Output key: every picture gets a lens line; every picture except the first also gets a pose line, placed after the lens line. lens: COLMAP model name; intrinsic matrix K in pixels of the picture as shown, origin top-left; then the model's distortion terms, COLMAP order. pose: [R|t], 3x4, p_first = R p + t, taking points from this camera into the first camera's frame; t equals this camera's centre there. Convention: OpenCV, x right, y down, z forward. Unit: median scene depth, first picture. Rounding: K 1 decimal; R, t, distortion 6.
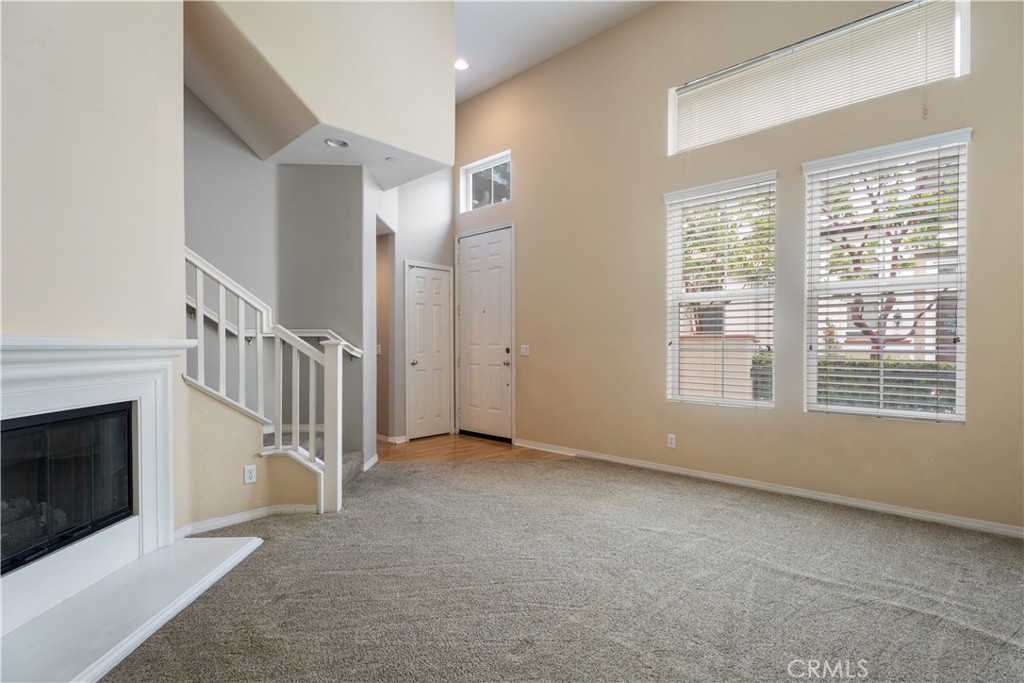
lens RADIAL K [[516.2, 0, 513.5], [0, 516.2, 347.9], [0, 0, 1]] dist [0.000213, -0.002023]
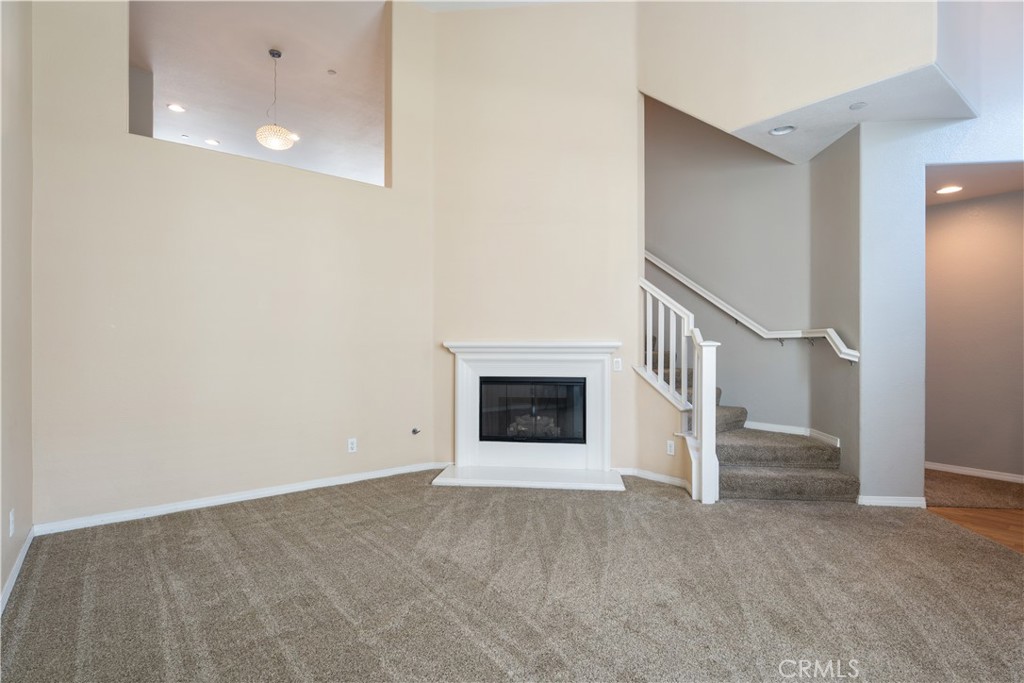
lens RADIAL K [[516.2, 0, 513.2], [0, 516.2, 341.3], [0, 0, 1]] dist [0.000213, -0.002023]
pose [[-0.159300, -0.008756, -0.987191, 0.808335], [-0.006677, 0.999947, -0.007792, -0.004677], [0.987208, 0.005350, -0.159350, 0.820091]]
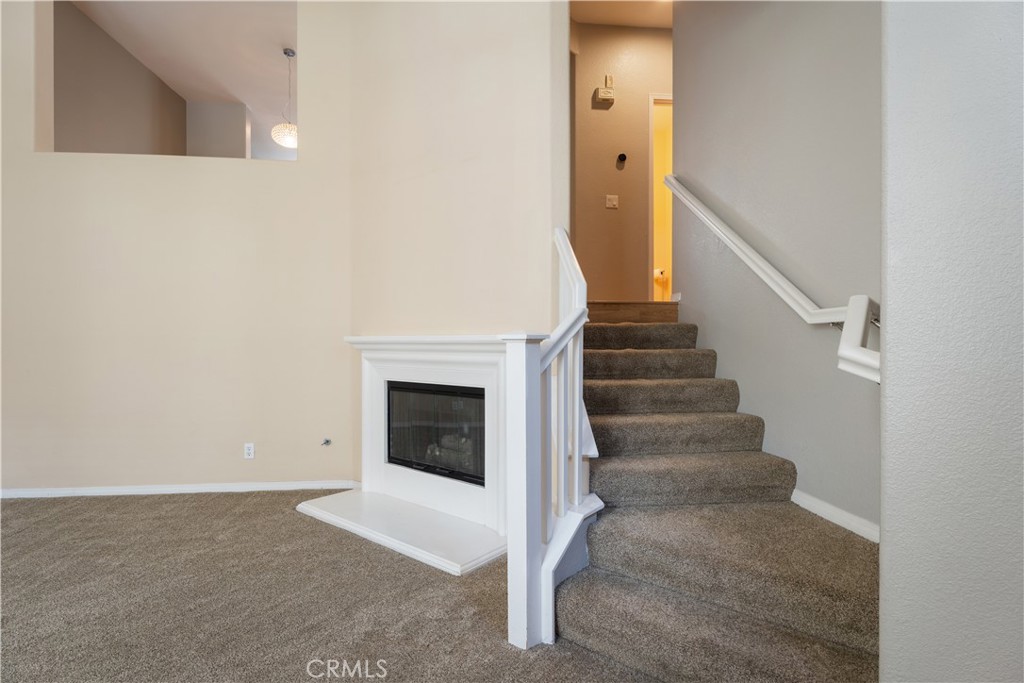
lens RADIAL K [[516.2, 0, 512.3], [0, 516.2, 341.2], [0, 0, 1]] dist [0.000213, -0.002023]
pose [[-0.670963, -0.001850, -0.741489, 0.055269], [-0.005015, 0.999985, 0.002043, -0.006057], [0.741474, 0.005089, -0.670962, 1.449838]]
